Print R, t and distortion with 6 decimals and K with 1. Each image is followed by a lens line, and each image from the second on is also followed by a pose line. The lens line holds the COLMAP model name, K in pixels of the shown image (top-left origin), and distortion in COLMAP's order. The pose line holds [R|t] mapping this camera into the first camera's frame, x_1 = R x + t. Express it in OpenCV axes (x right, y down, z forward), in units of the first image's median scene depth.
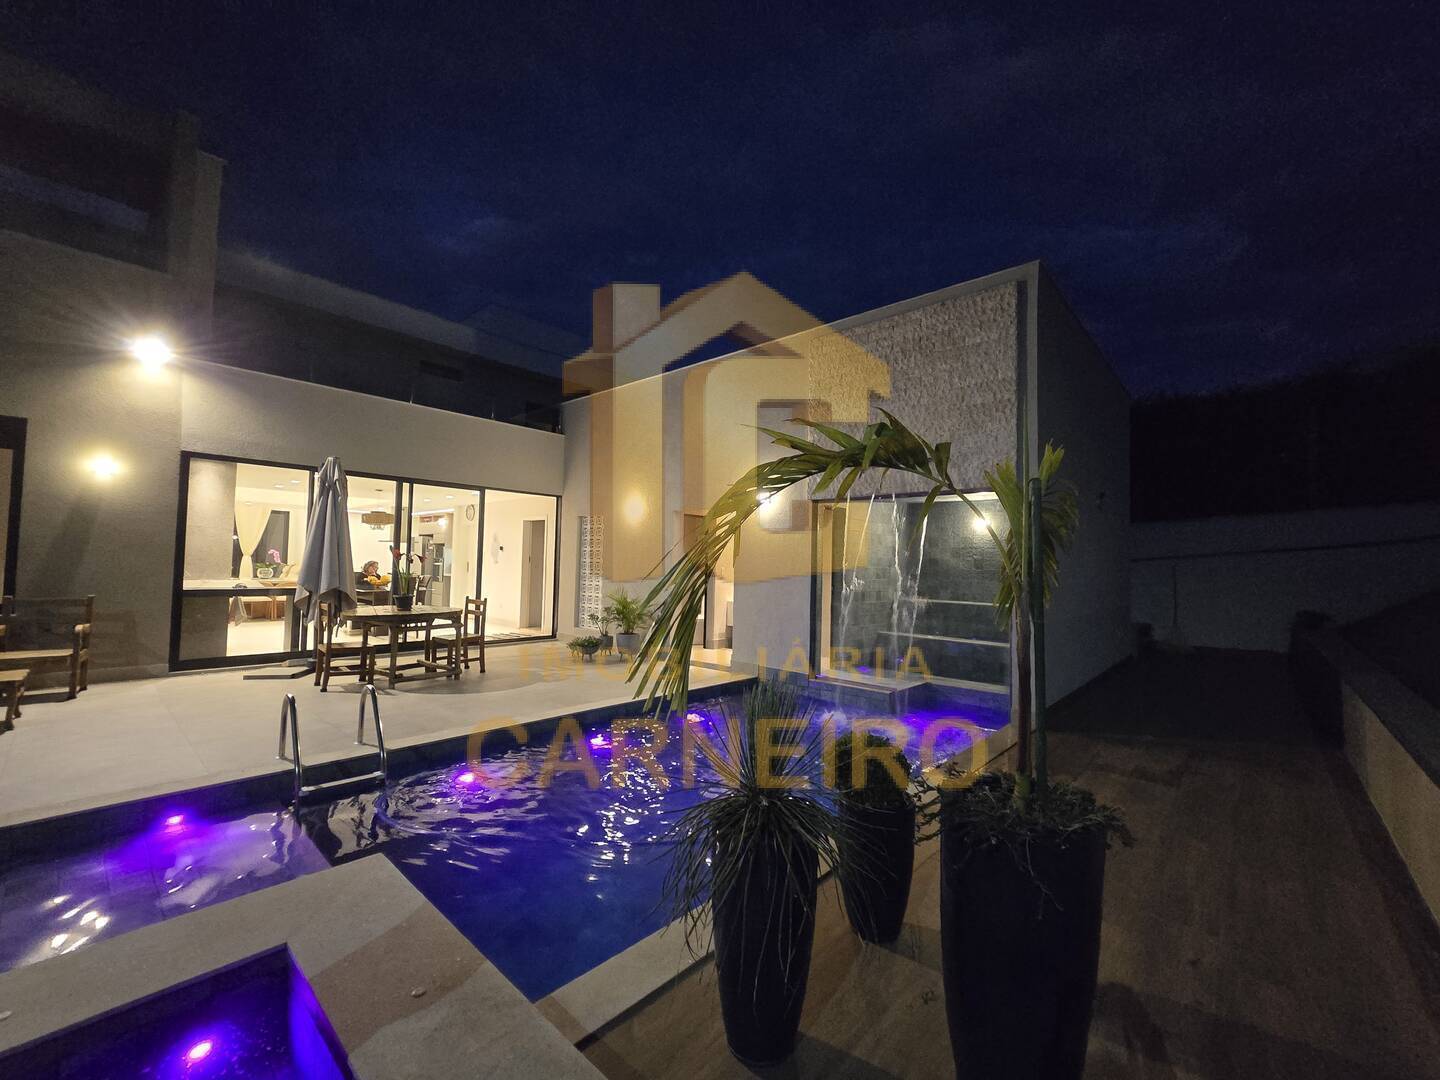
lens RADIAL K [[585.5, 0, 711.4], [0, 585.5, 540.9], [0, 0, 1]] dist [0.000412, -0.000104]
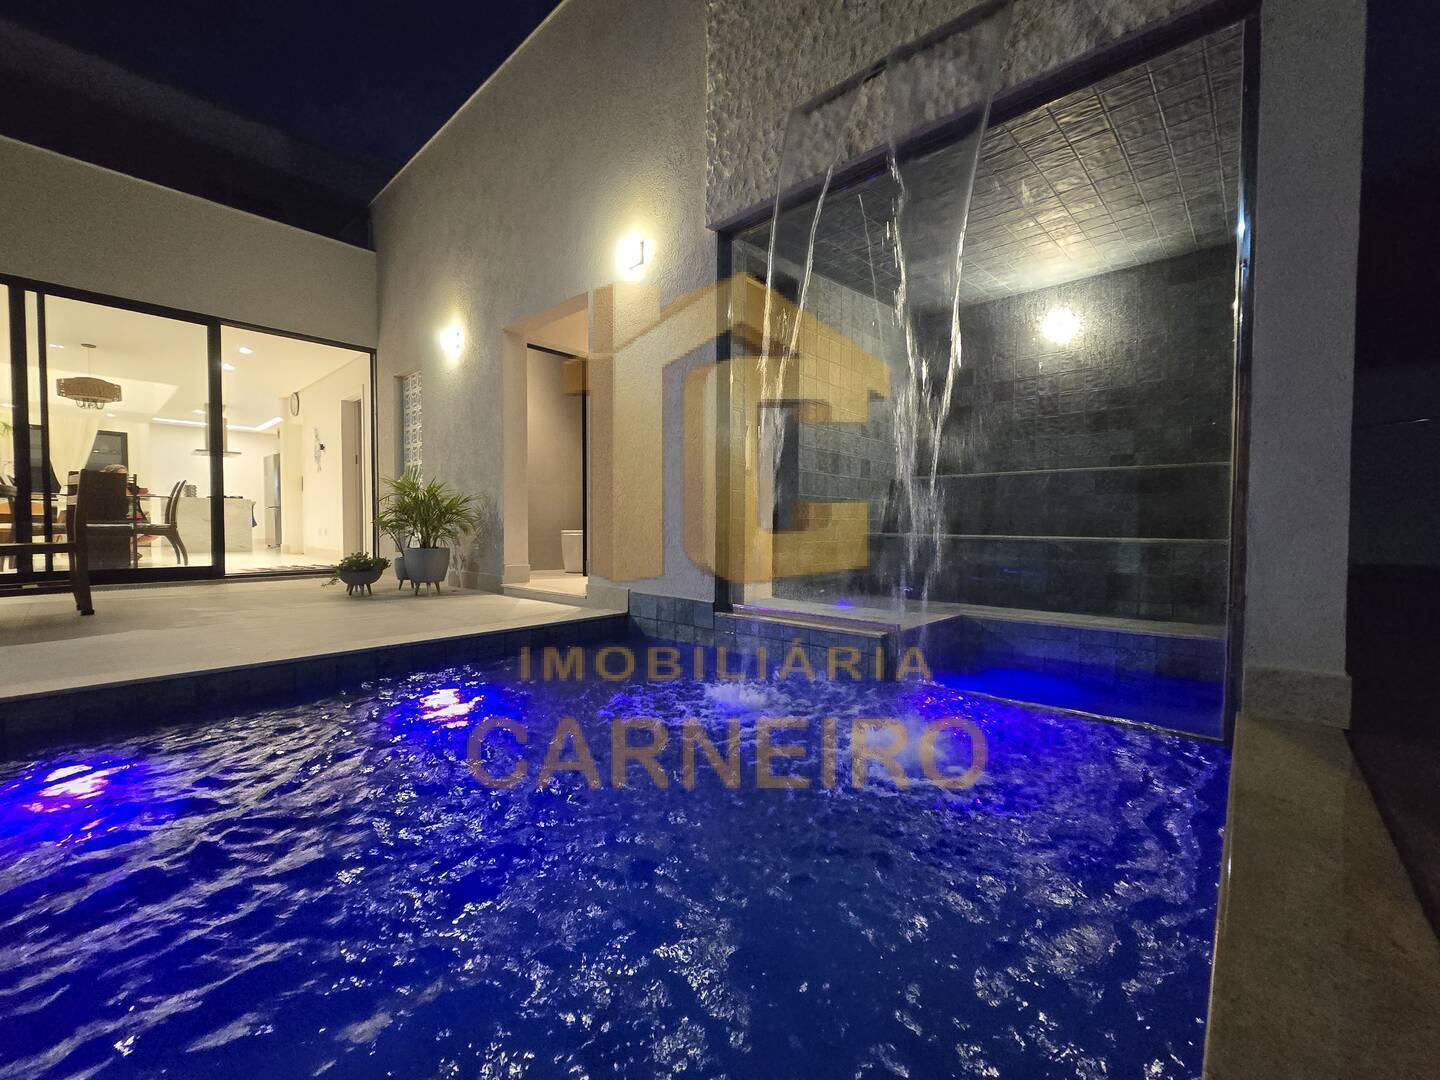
lens RADIAL K [[590.3, 0, 713.2], [0, 590.3, 543.3], [0, 0, 1]] dist [-0.002664, 0.000419]
pose [[0.999834, -0.018014, 0.002876, 0.170264], [0.017762, 0.997278, 0.071564, 0.148397], [-0.004158, -0.071501, 0.997432, 0.536431]]
